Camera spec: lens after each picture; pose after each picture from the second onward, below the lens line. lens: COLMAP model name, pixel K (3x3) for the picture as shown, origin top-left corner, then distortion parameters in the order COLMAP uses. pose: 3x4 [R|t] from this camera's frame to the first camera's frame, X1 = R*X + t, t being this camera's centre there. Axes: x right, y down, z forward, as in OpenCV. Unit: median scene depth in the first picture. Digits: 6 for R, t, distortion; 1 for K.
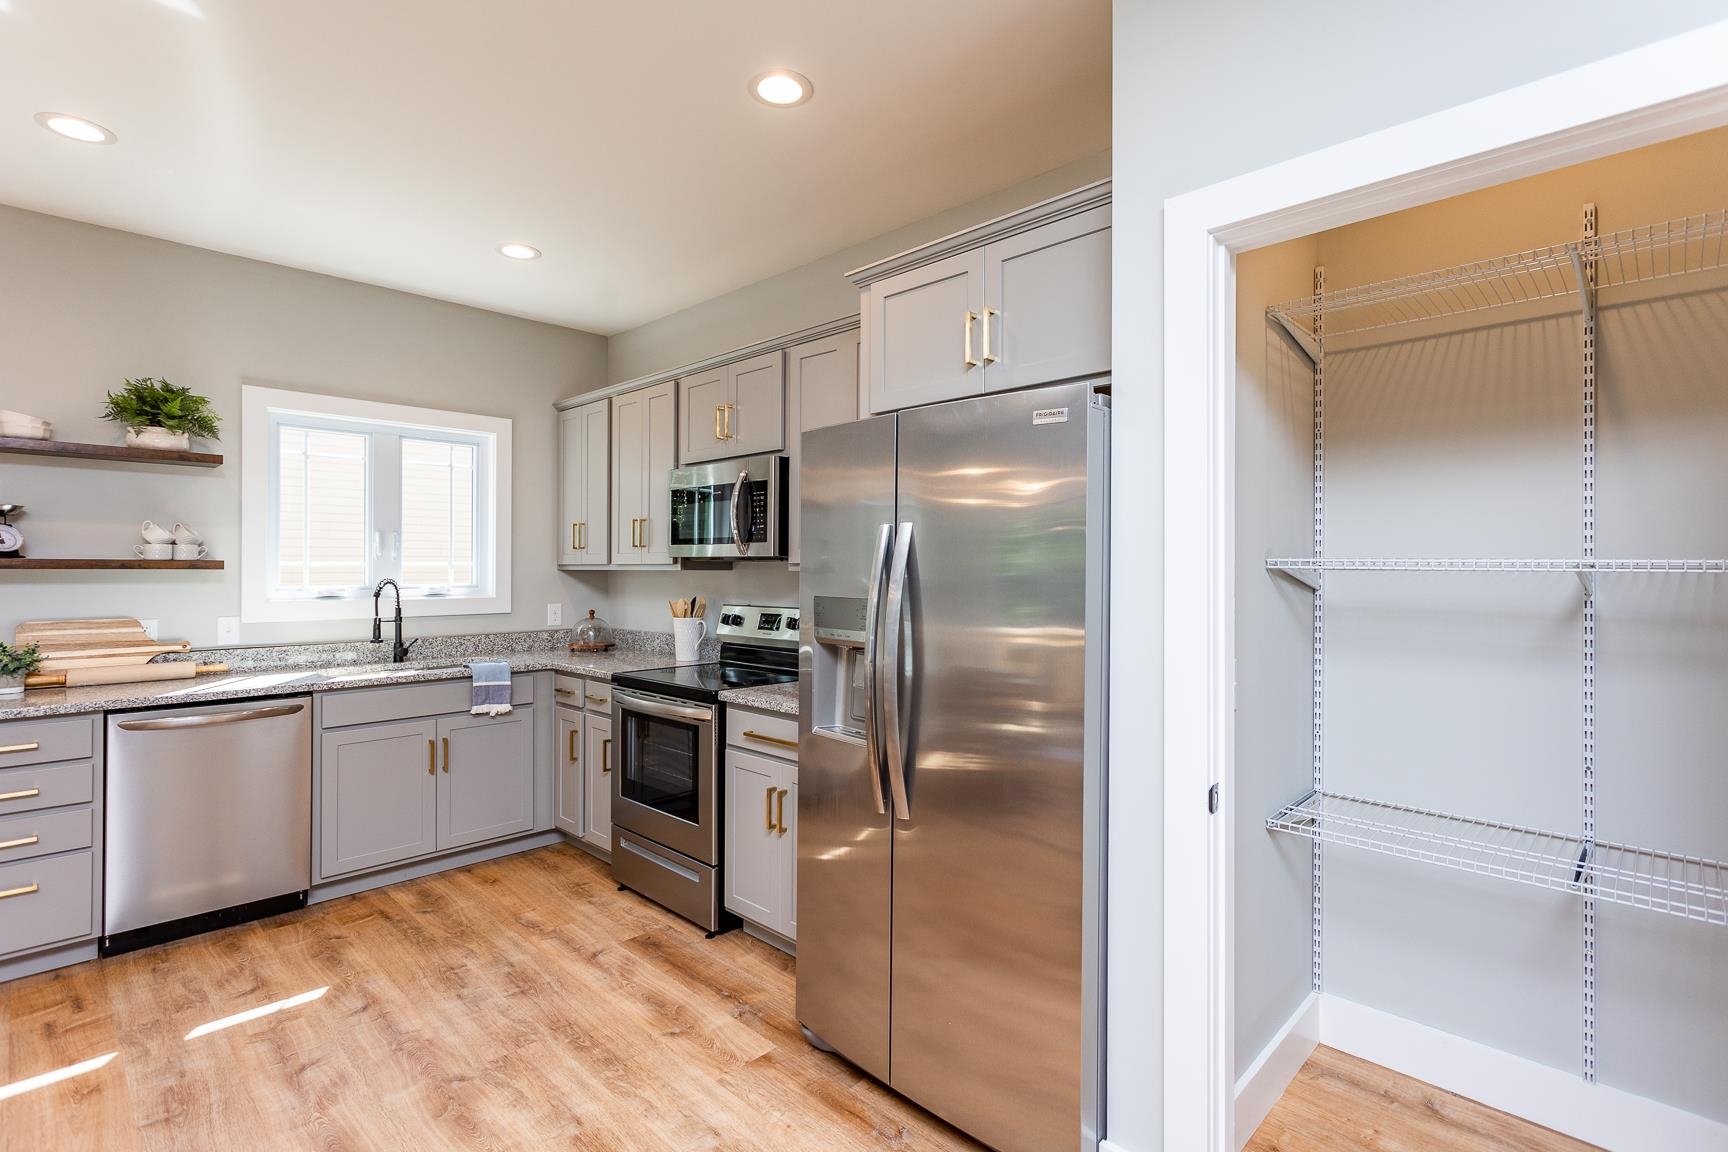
lens RADIAL K [[838.0, 0, 878.2], [0, 838.0, 562.6], [0, 0, 1]] dist [0.004751, 0.002364]
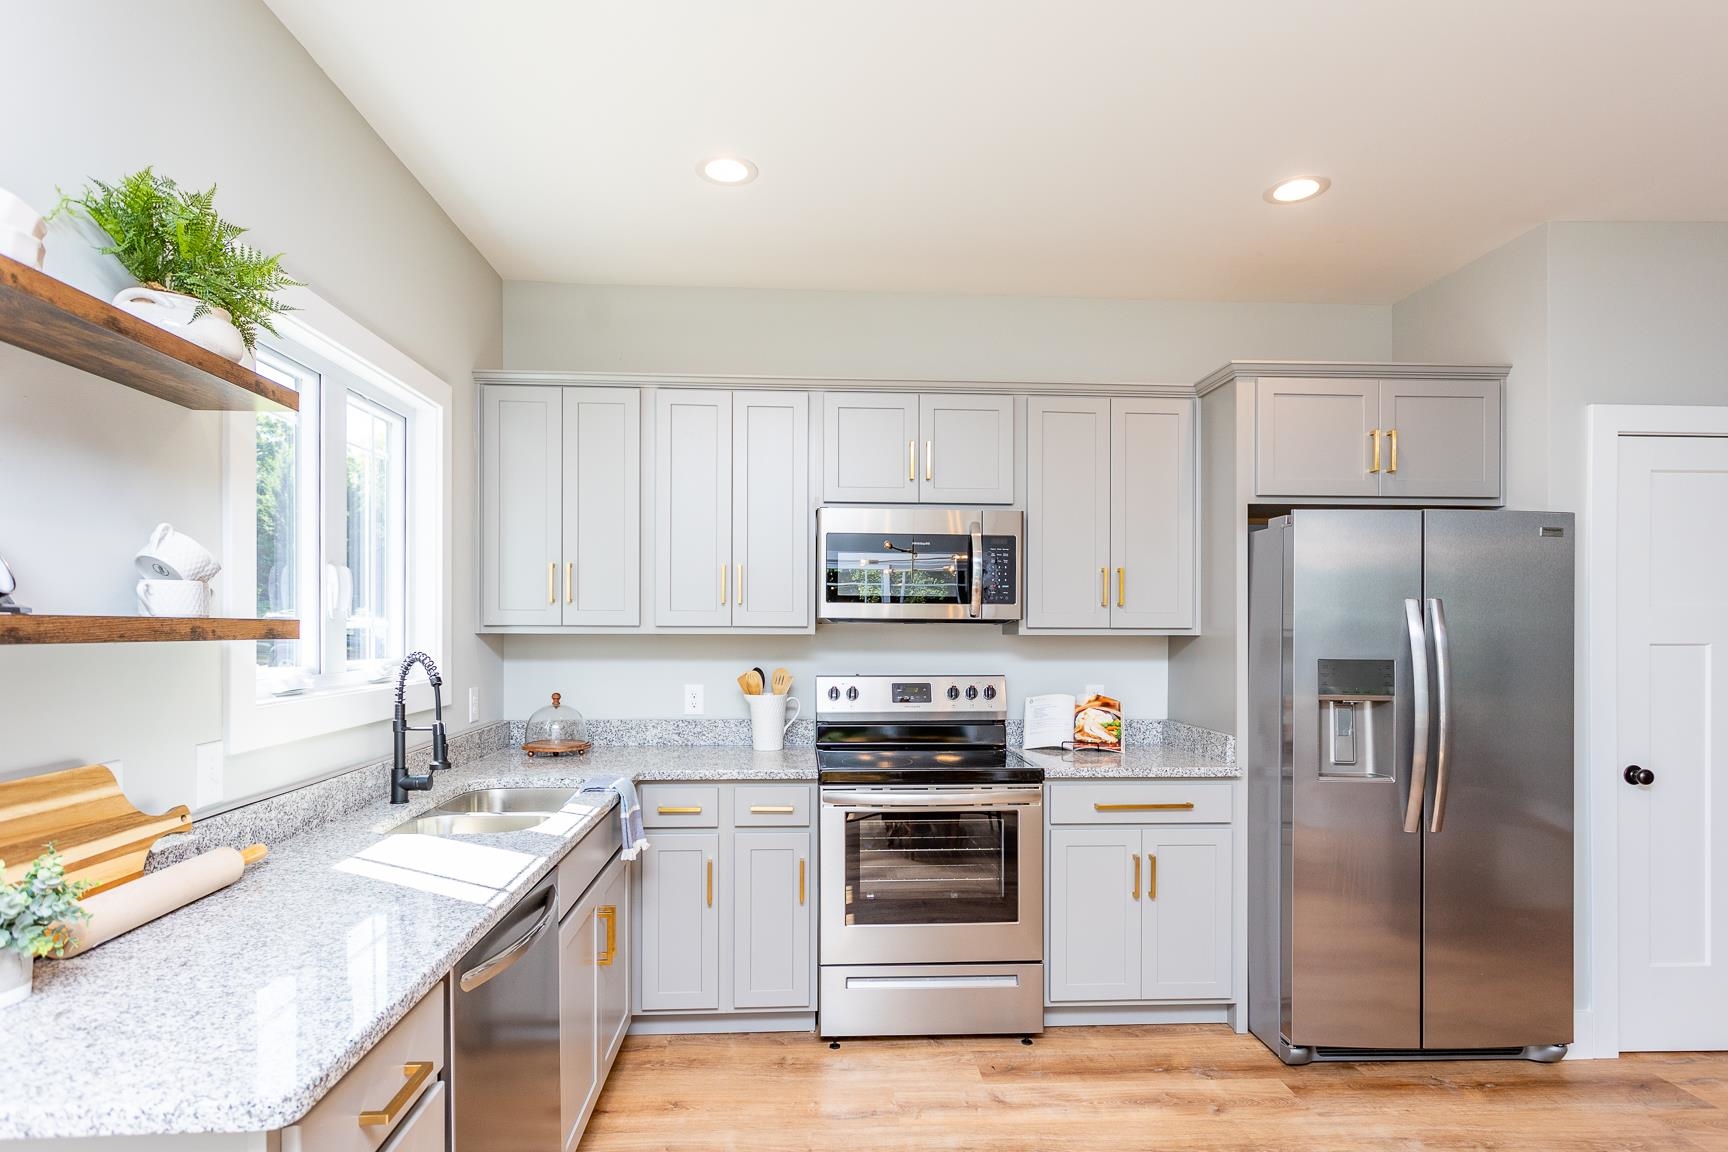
lens RADIAL K [[865.3, 0, 925.3], [0, 865.3, 637.0], [0, 0, 1]] dist [-0.002930, 0.000041]
pose [[0.670207, -0.005175, 0.742156, -0.920056], [-0.008639, 0.999854, 0.014773, -0.001999], [-0.742124, -0.016313, 0.670064, 0.444373]]
